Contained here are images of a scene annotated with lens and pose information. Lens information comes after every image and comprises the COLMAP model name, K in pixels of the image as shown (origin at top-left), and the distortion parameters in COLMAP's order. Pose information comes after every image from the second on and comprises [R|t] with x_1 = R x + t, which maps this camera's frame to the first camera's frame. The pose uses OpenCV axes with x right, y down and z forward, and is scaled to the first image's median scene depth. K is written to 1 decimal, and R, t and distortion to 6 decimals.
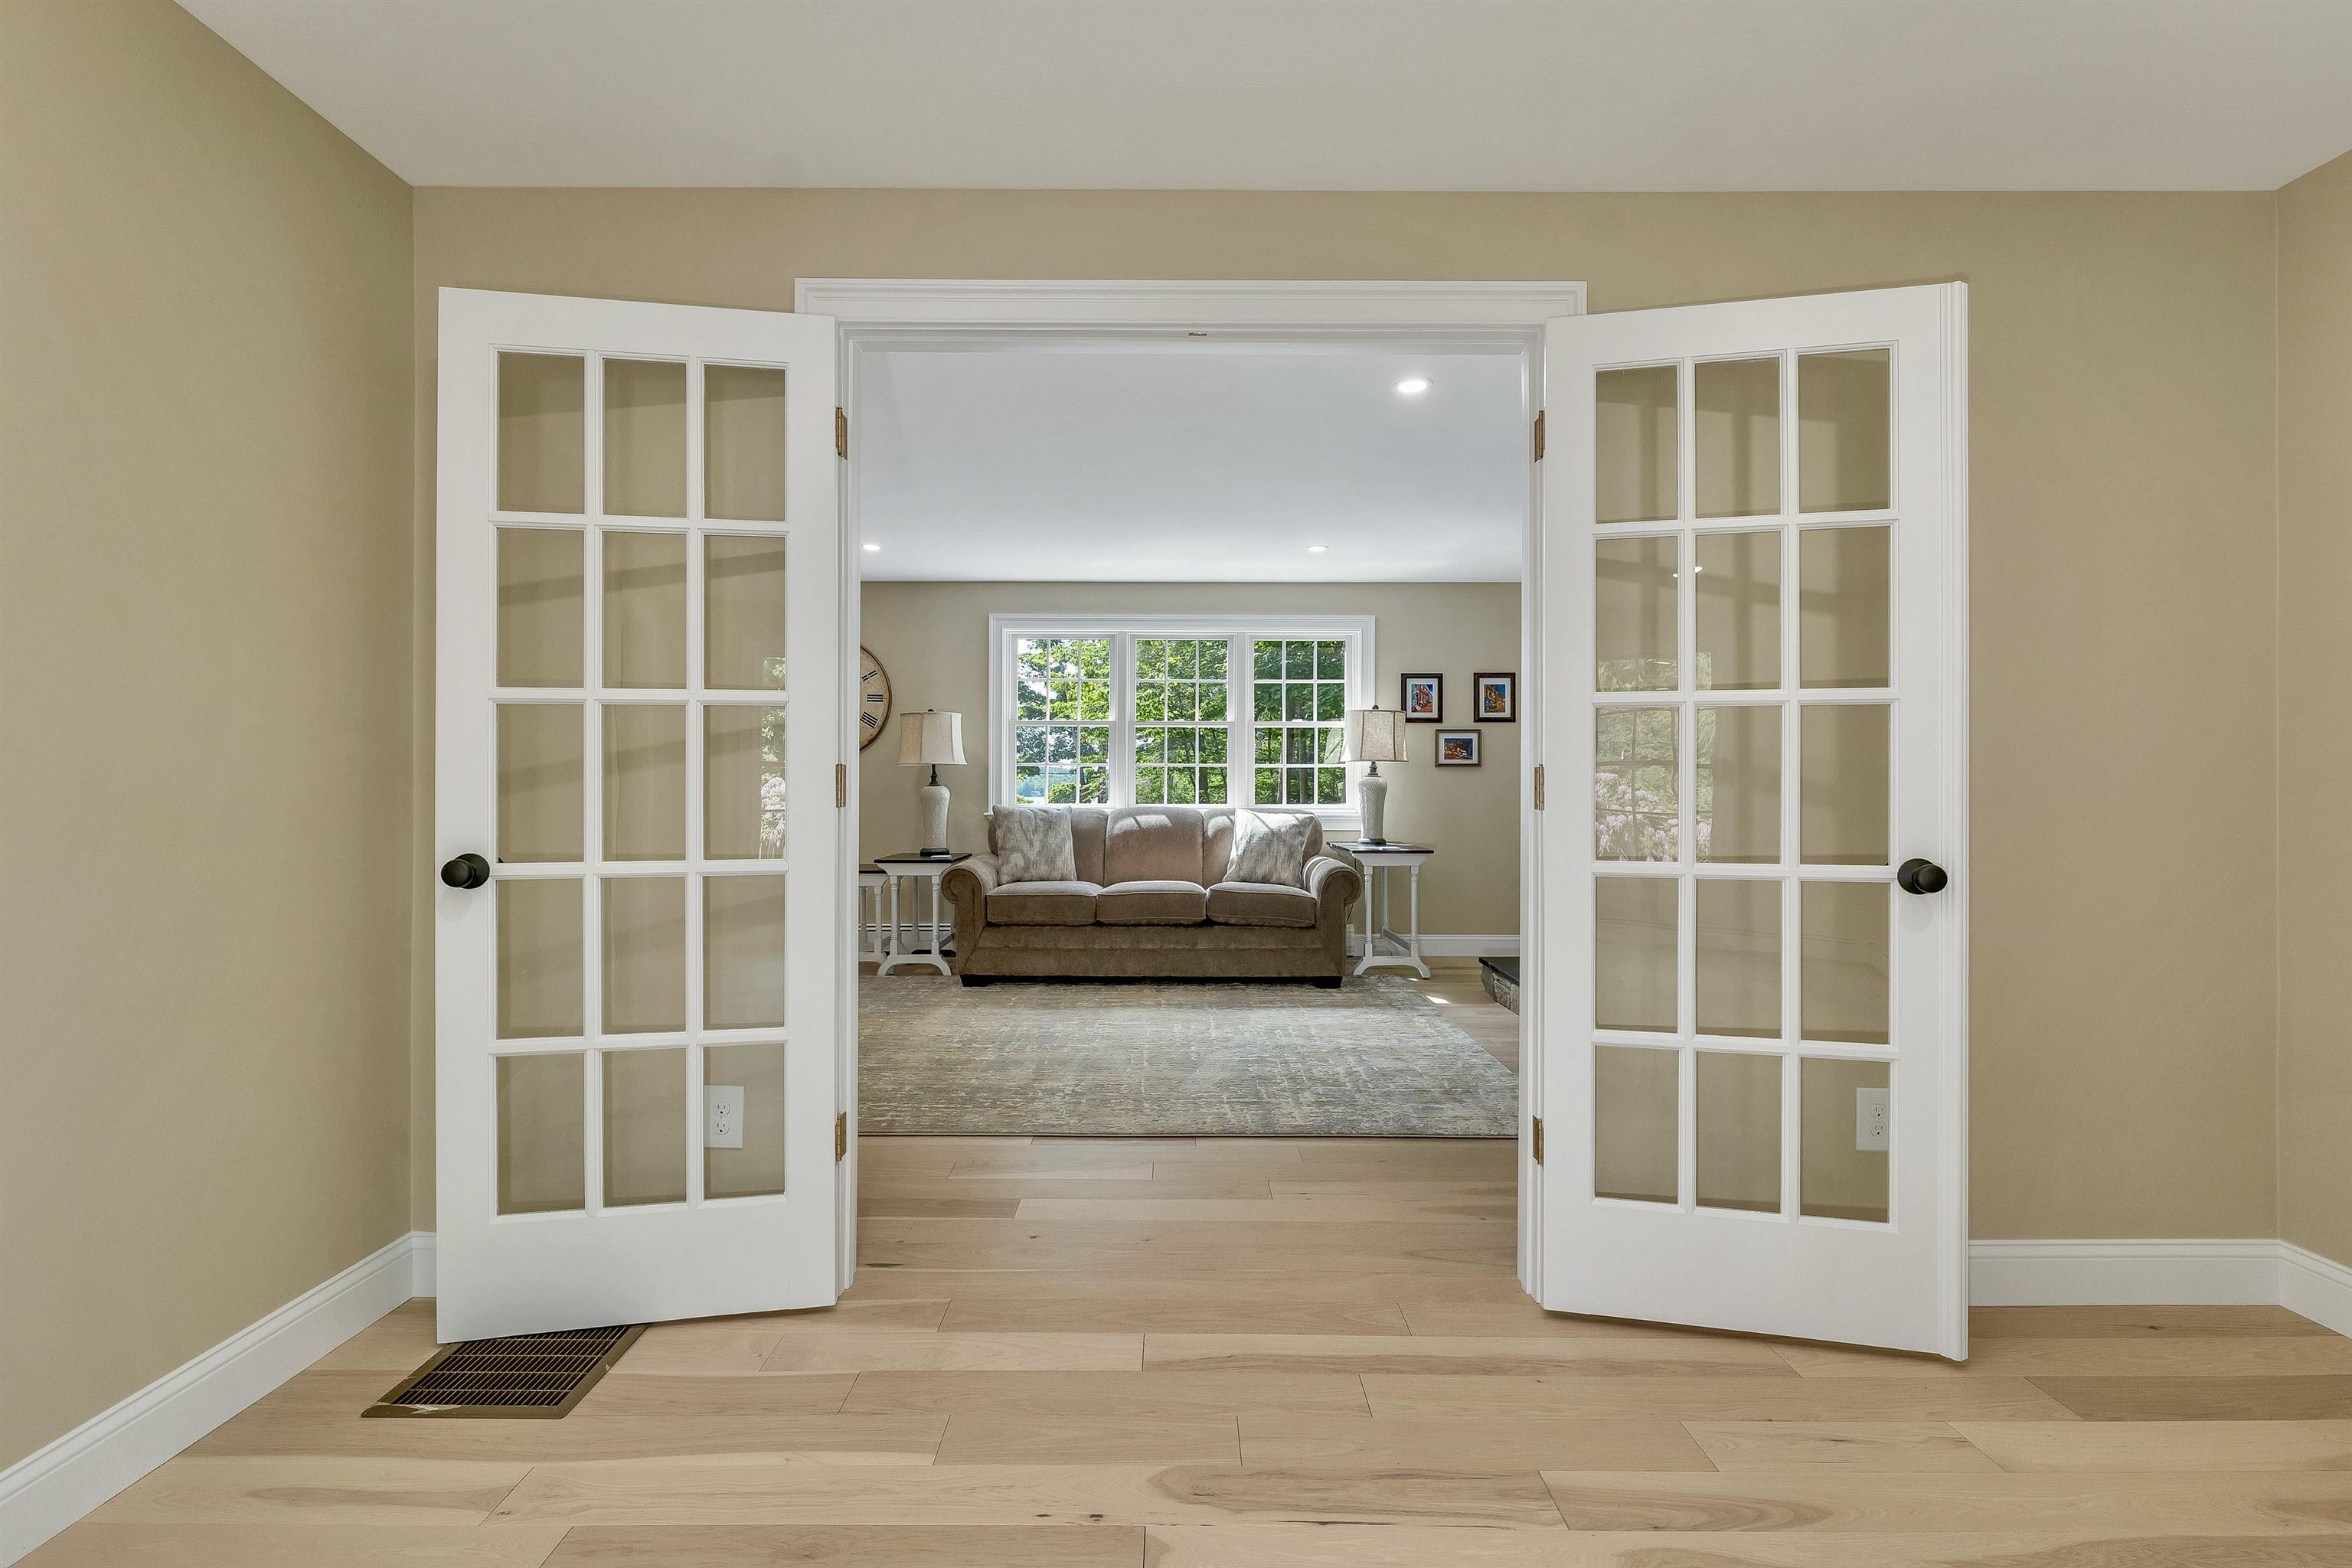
lens RADIAL K [[1012.2, 0, 1176.0], [0, 1012.2, 784.0], [0, 0, 1]] dist [-0.000177, -0.000092]
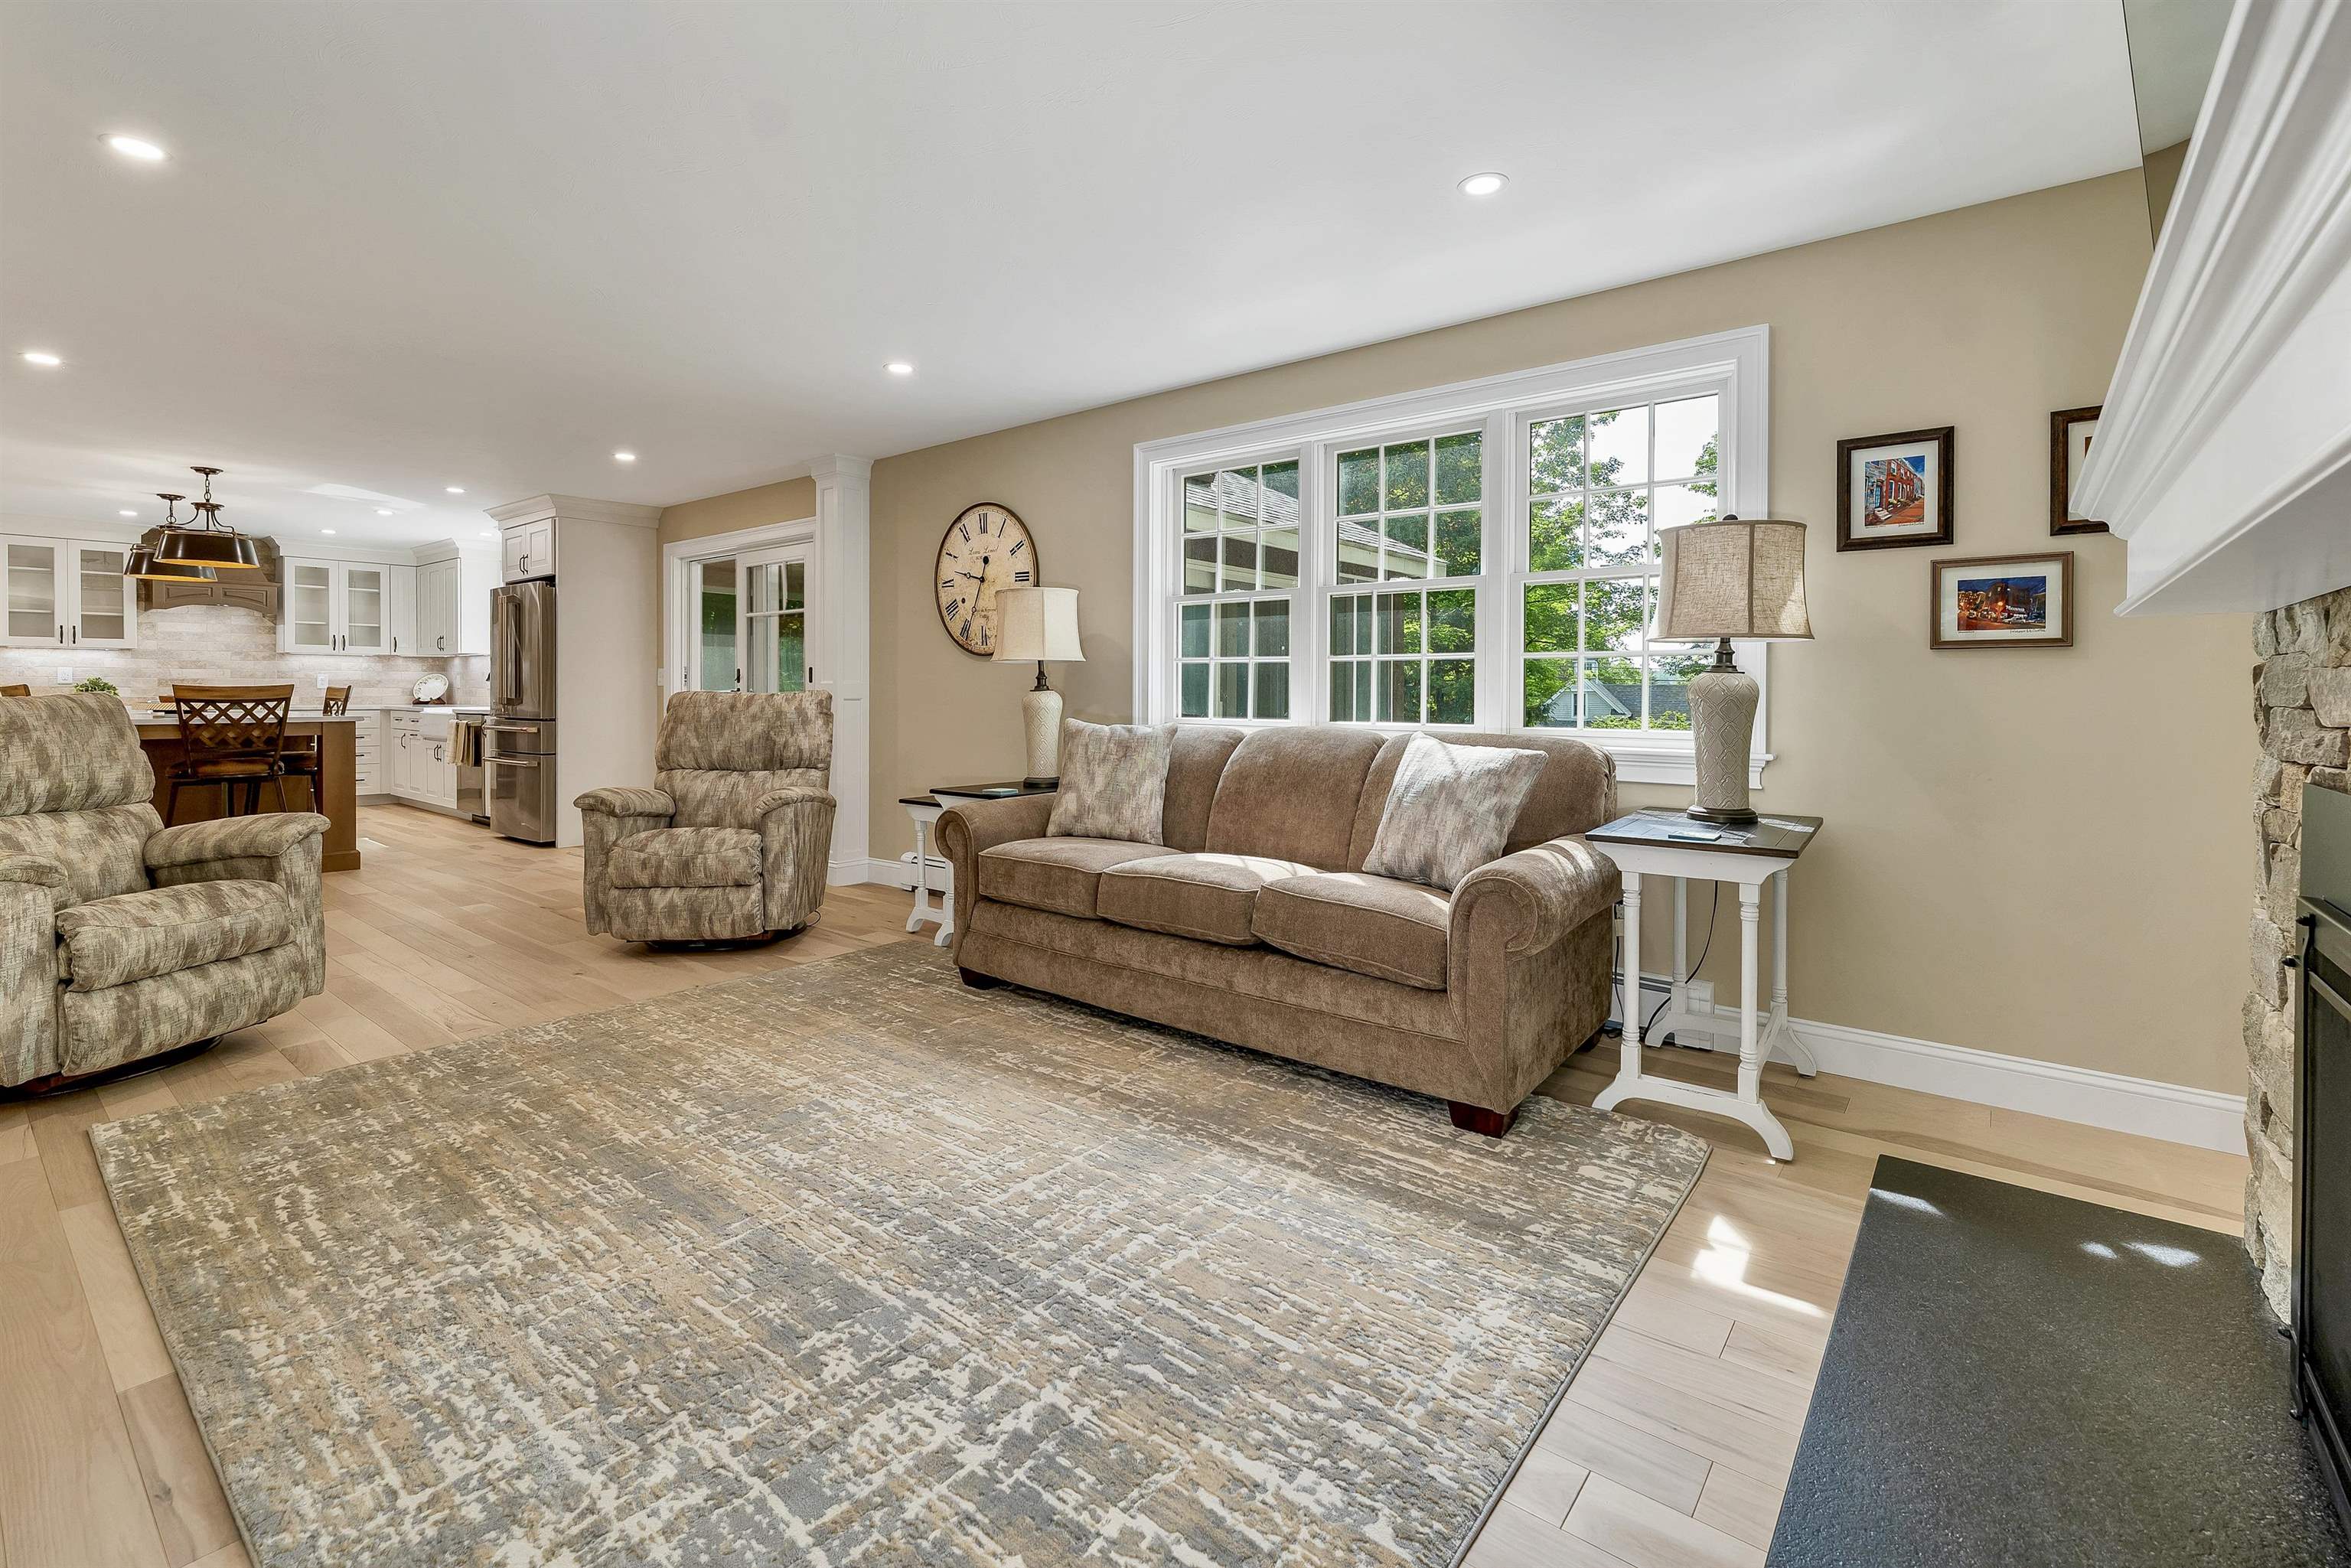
lens RADIAL K [[1043.9, 0, 1153.8], [0, 1043.9, 696.6], [0, 0, 1]] dist [-0.018115, -0.000319]
pose [[0.762892, 0.004781, -0.646508, 0.290434], [-0.003804, 0.999989, 0.002906, 0.003185], [0.646515, 0.000242, 0.762901, 0.461796]]
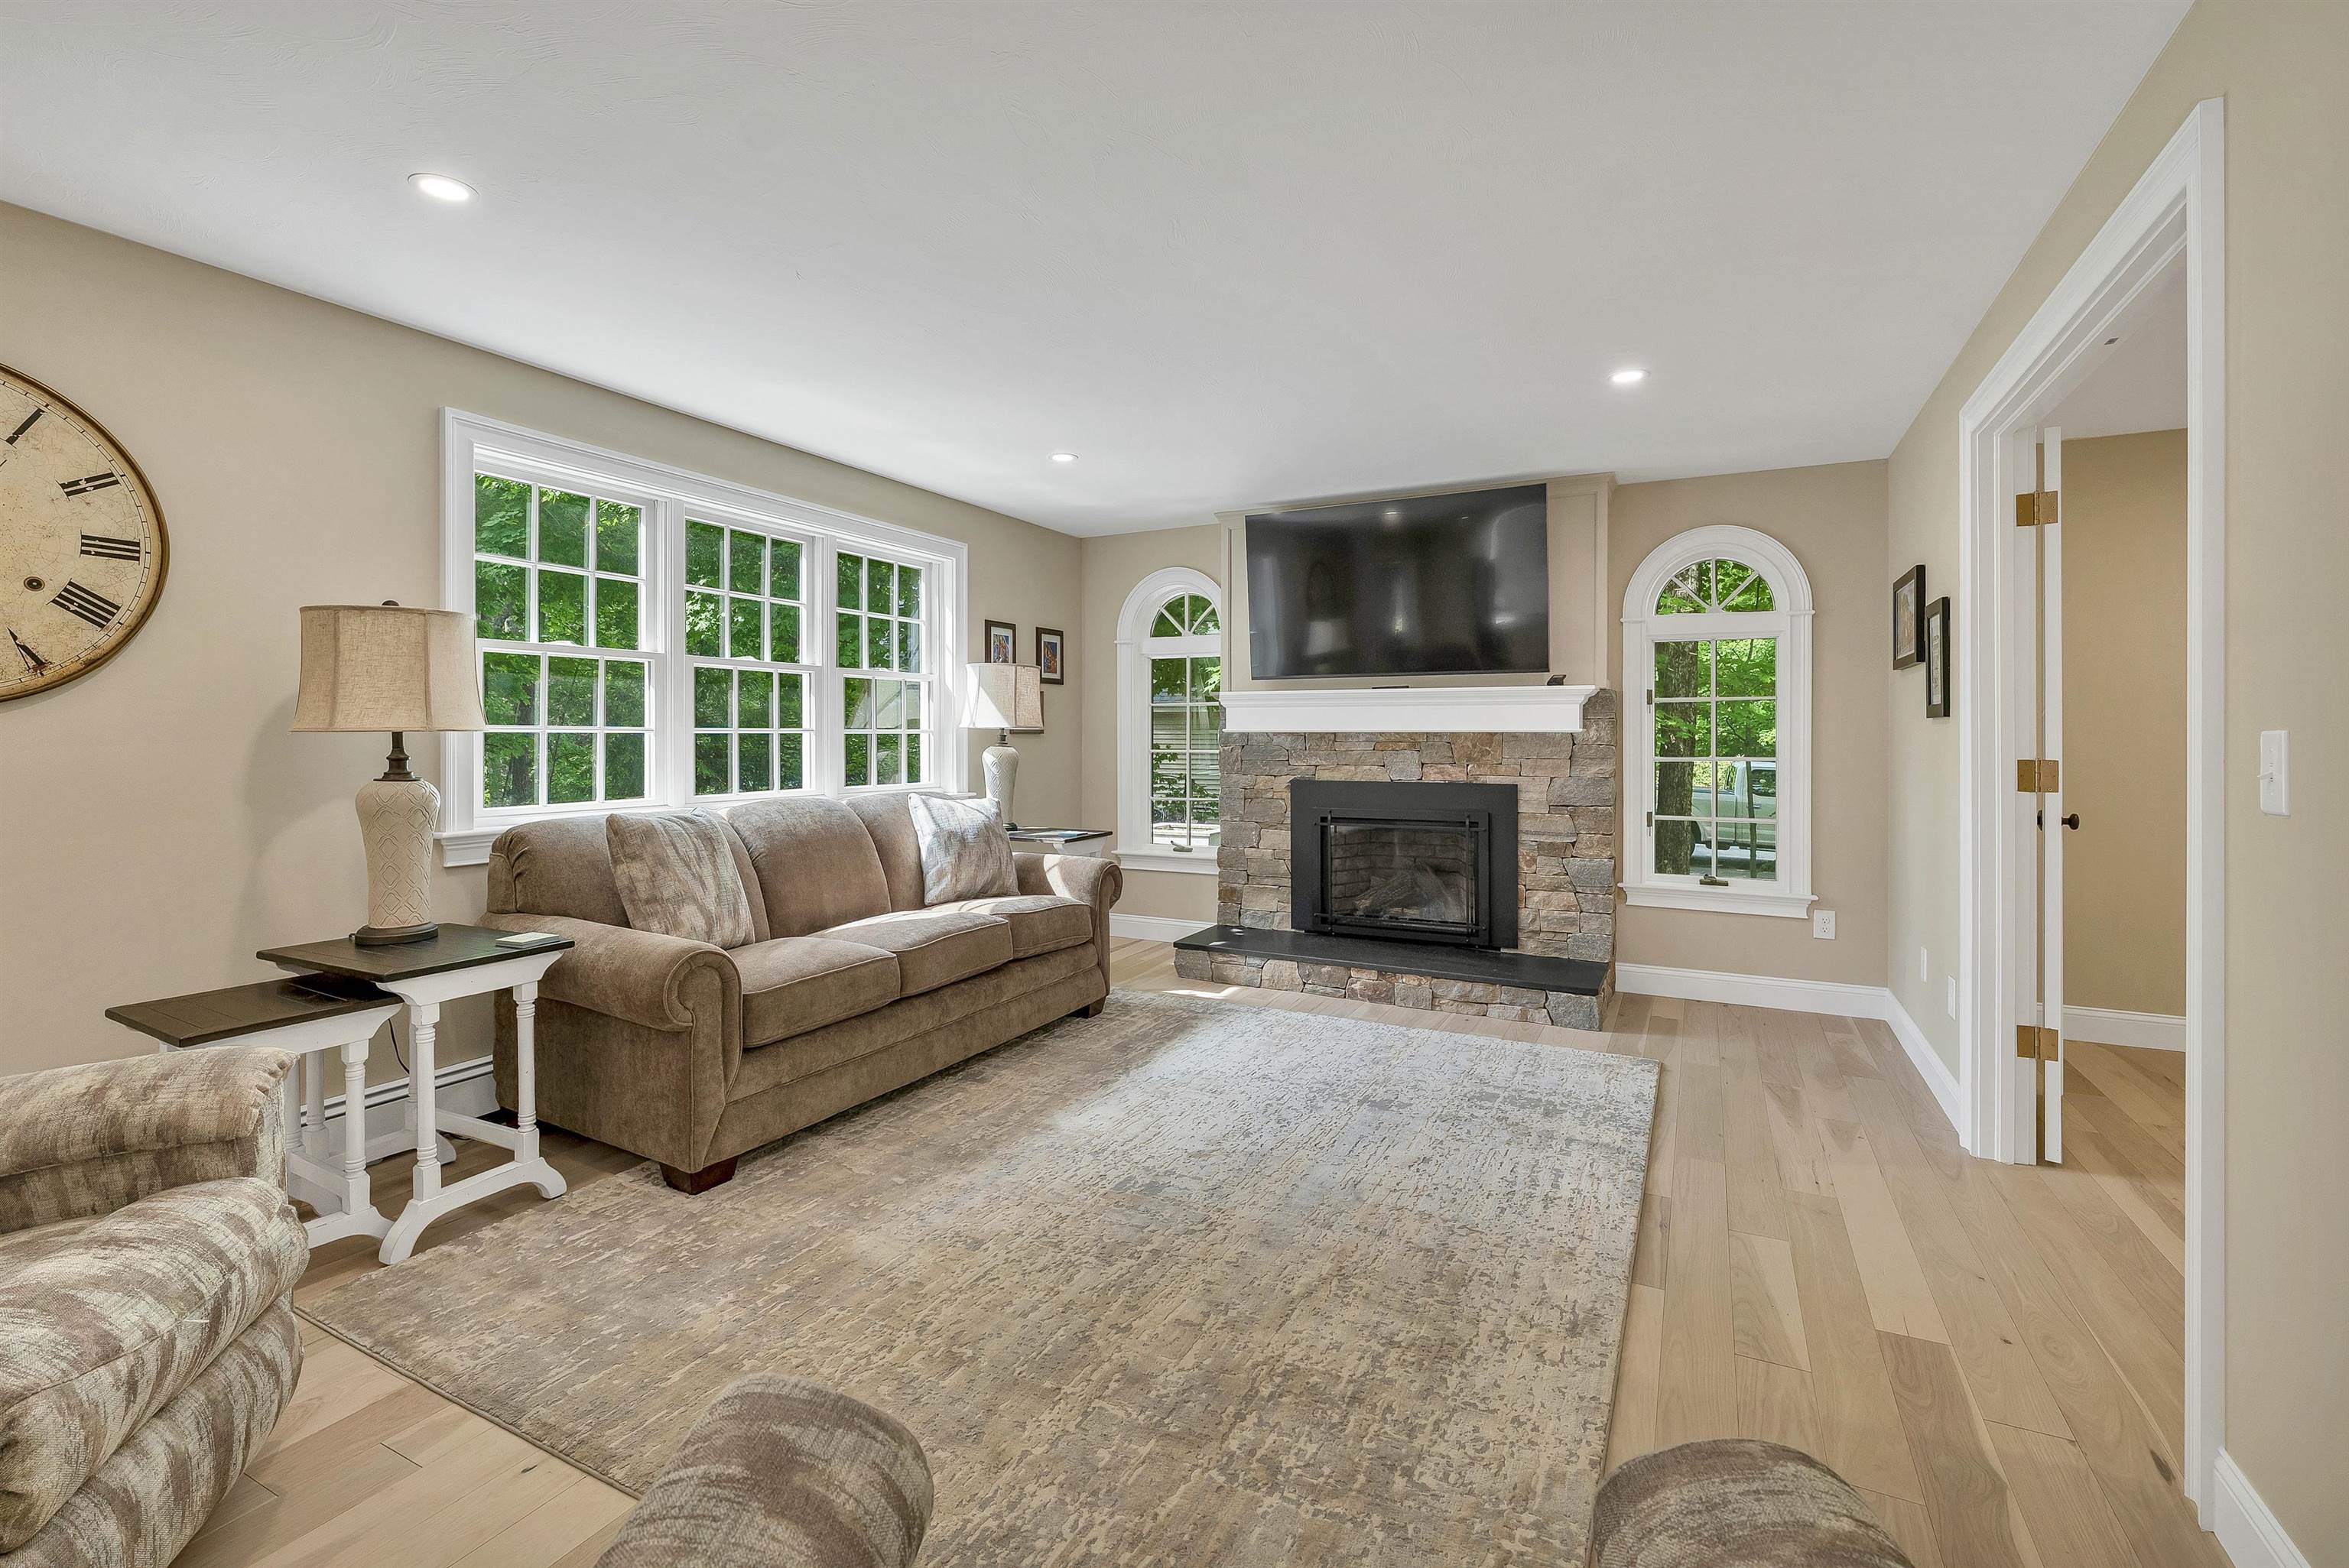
lens RADIAL K [[1030.1, 0, 1166.9], [0, 1030.1, 738.3], [0, 0, 1]] dist [-0.001839, -0.000523]
pose [[0.472414, -0.003846, 0.881369, -0.446551], [0.021592, 0.999741, -0.007210, -0.004058], [-0.881112, 0.022437, 0.472374, 0.484151]]
